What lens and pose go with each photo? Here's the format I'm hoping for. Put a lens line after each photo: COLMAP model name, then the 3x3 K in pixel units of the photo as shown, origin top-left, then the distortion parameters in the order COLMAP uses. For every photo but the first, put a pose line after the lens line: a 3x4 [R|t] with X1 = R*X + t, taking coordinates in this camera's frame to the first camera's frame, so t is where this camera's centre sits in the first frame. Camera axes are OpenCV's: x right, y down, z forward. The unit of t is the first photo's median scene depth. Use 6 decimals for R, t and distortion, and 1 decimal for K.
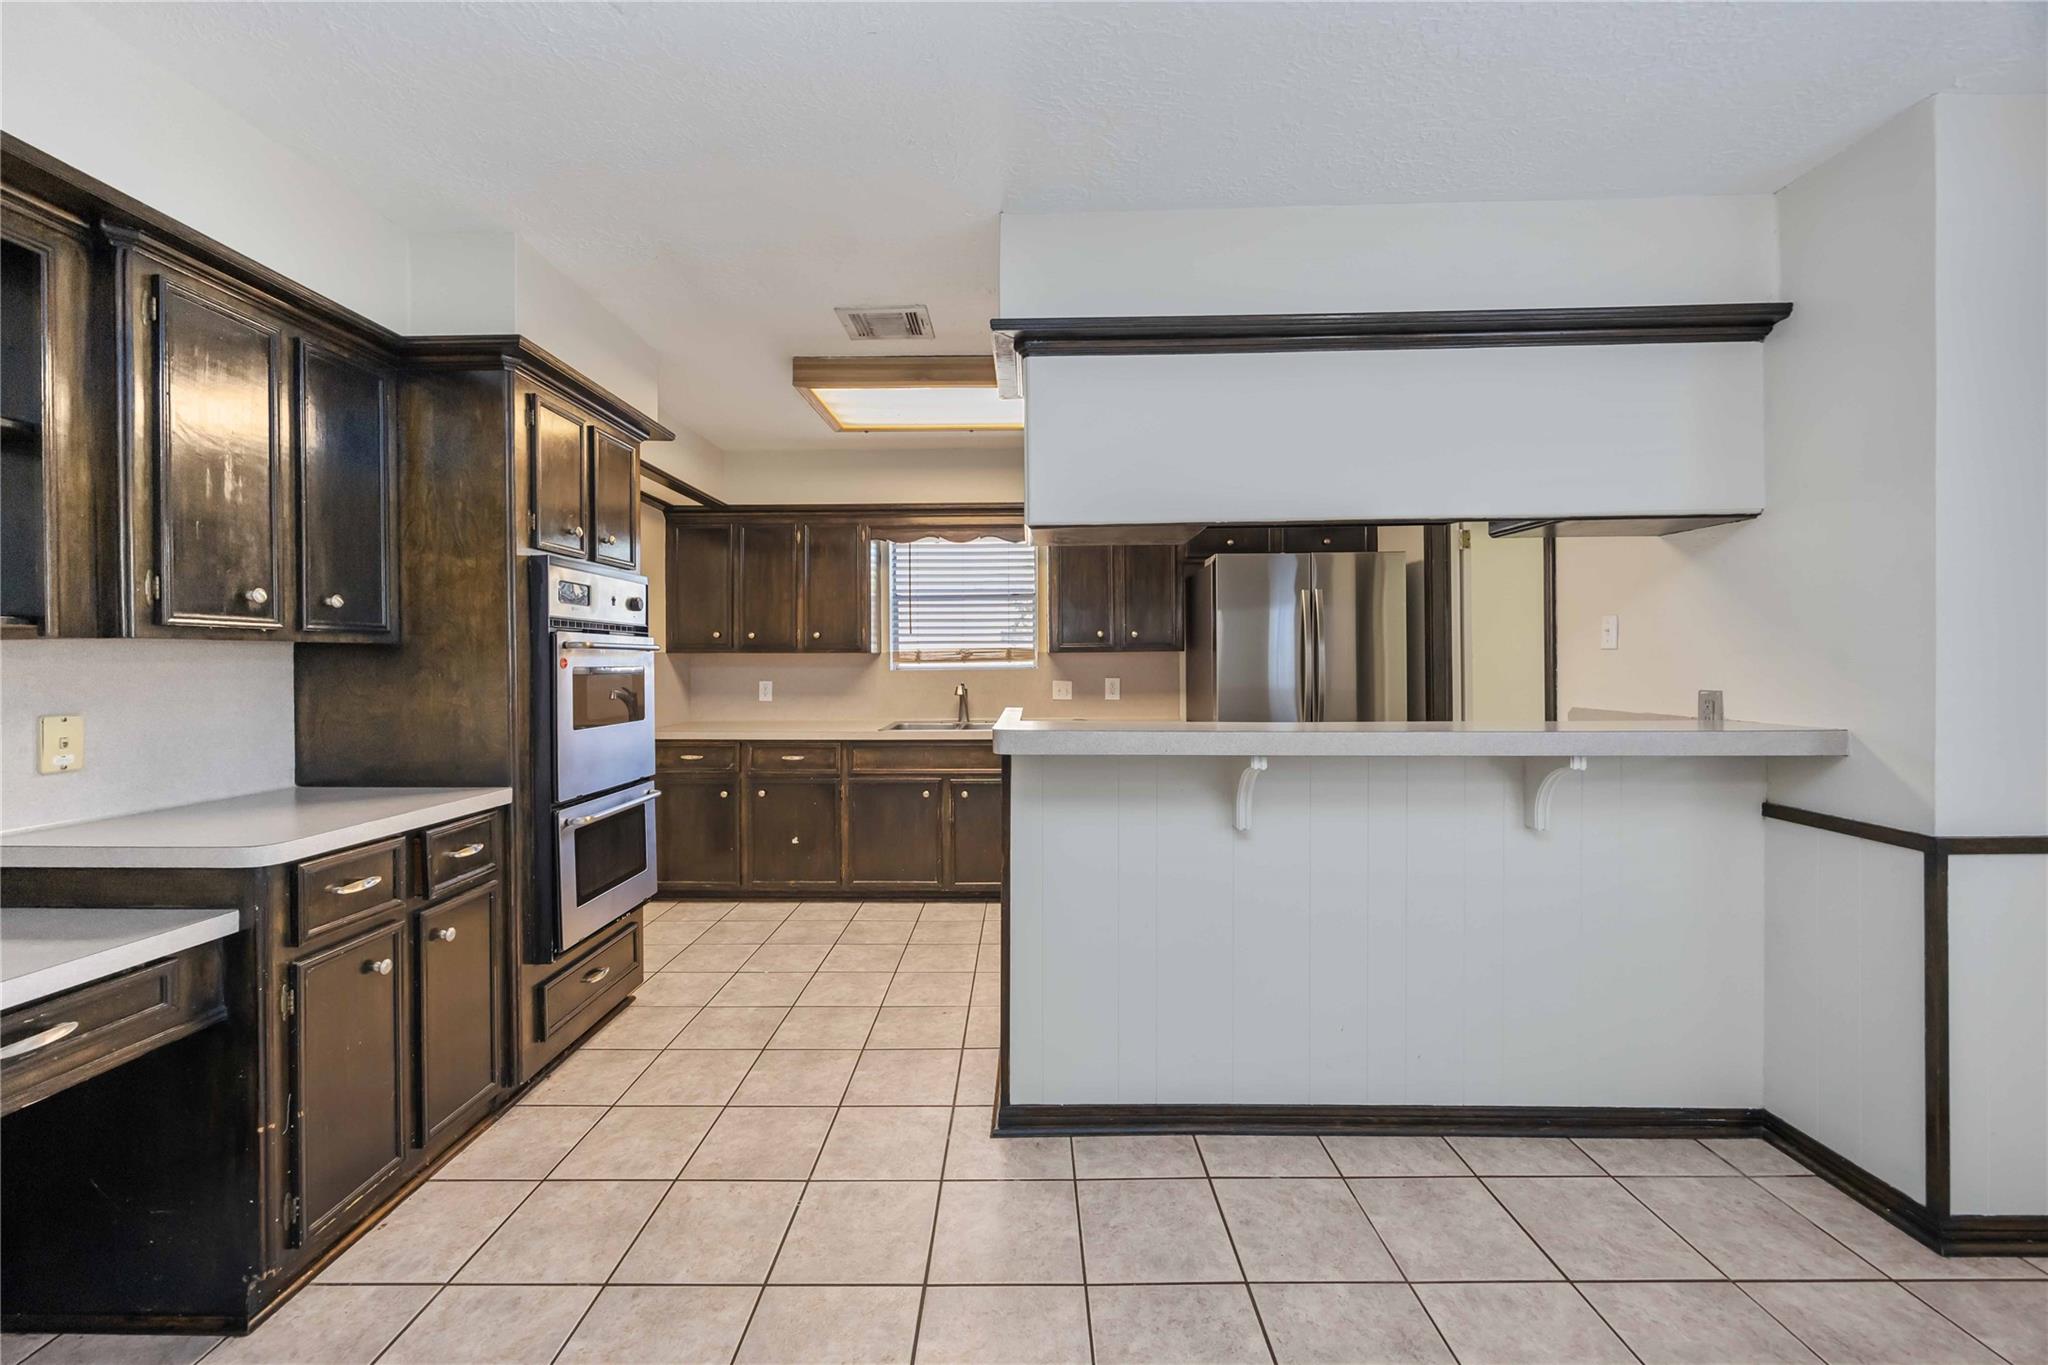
lens RADIAL K [[787.4, 0, 1018.0], [0, 787.4, 669.7], [0, 0, 1]] dist [0.000166, 0.000035]
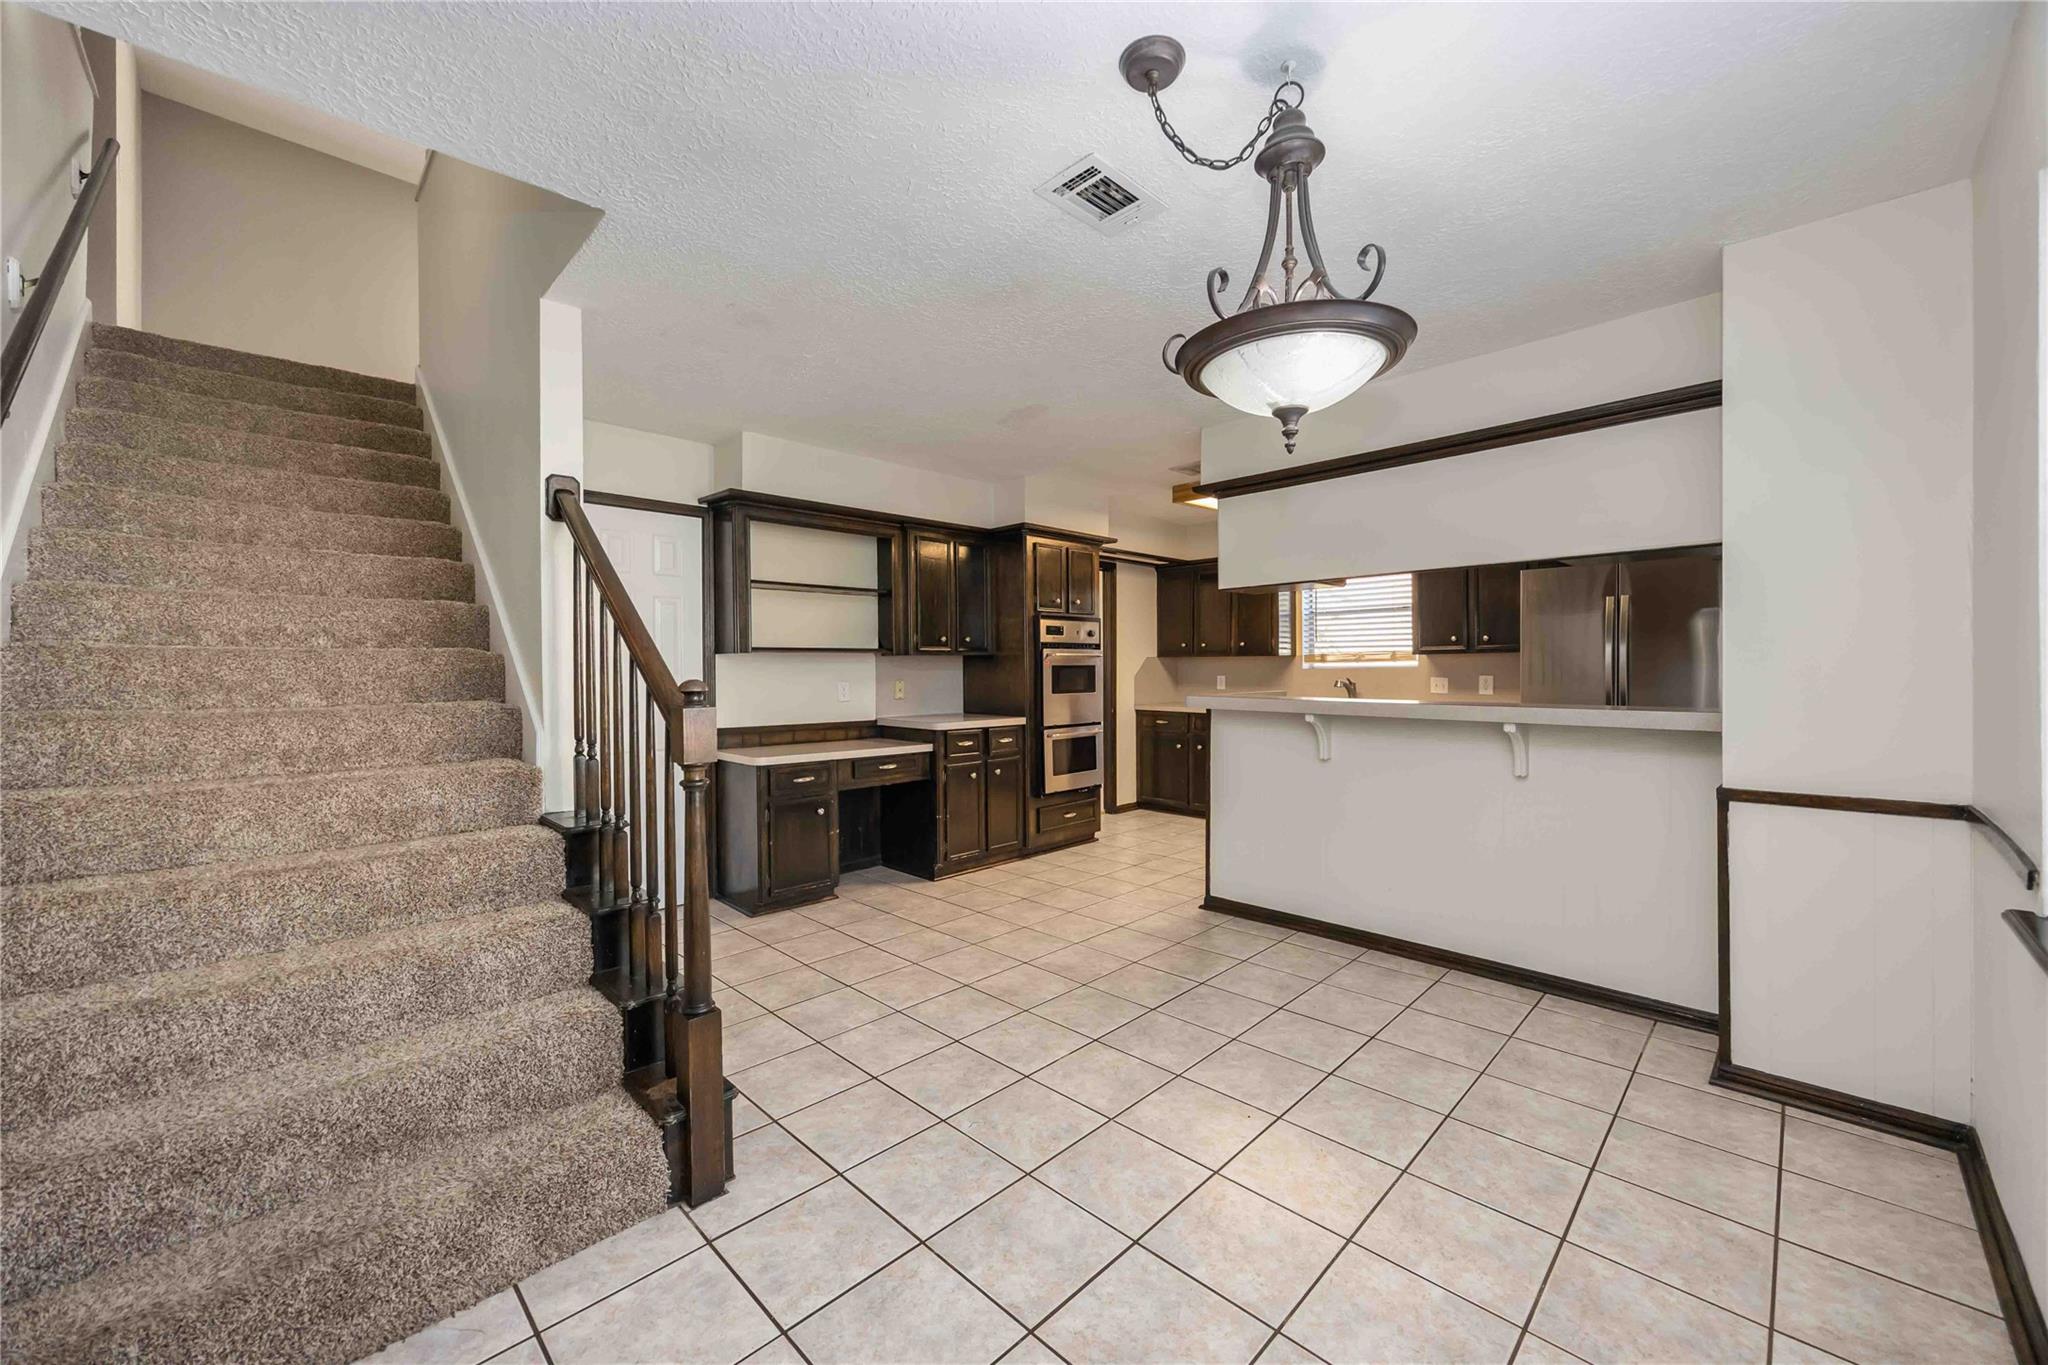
lens RADIAL K [[794.5, 0, 1058.9], [0, 794.5, 675.6], [0, 0, 1]] dist [0.000018, 0.000005]
pose [[0.736471, 0.008583, -0.676414, 1.008070], [-0.004339, 0.999959, 0.007965, 0.009255], [0.676455, -0.002931, 0.736478, -0.651179]]
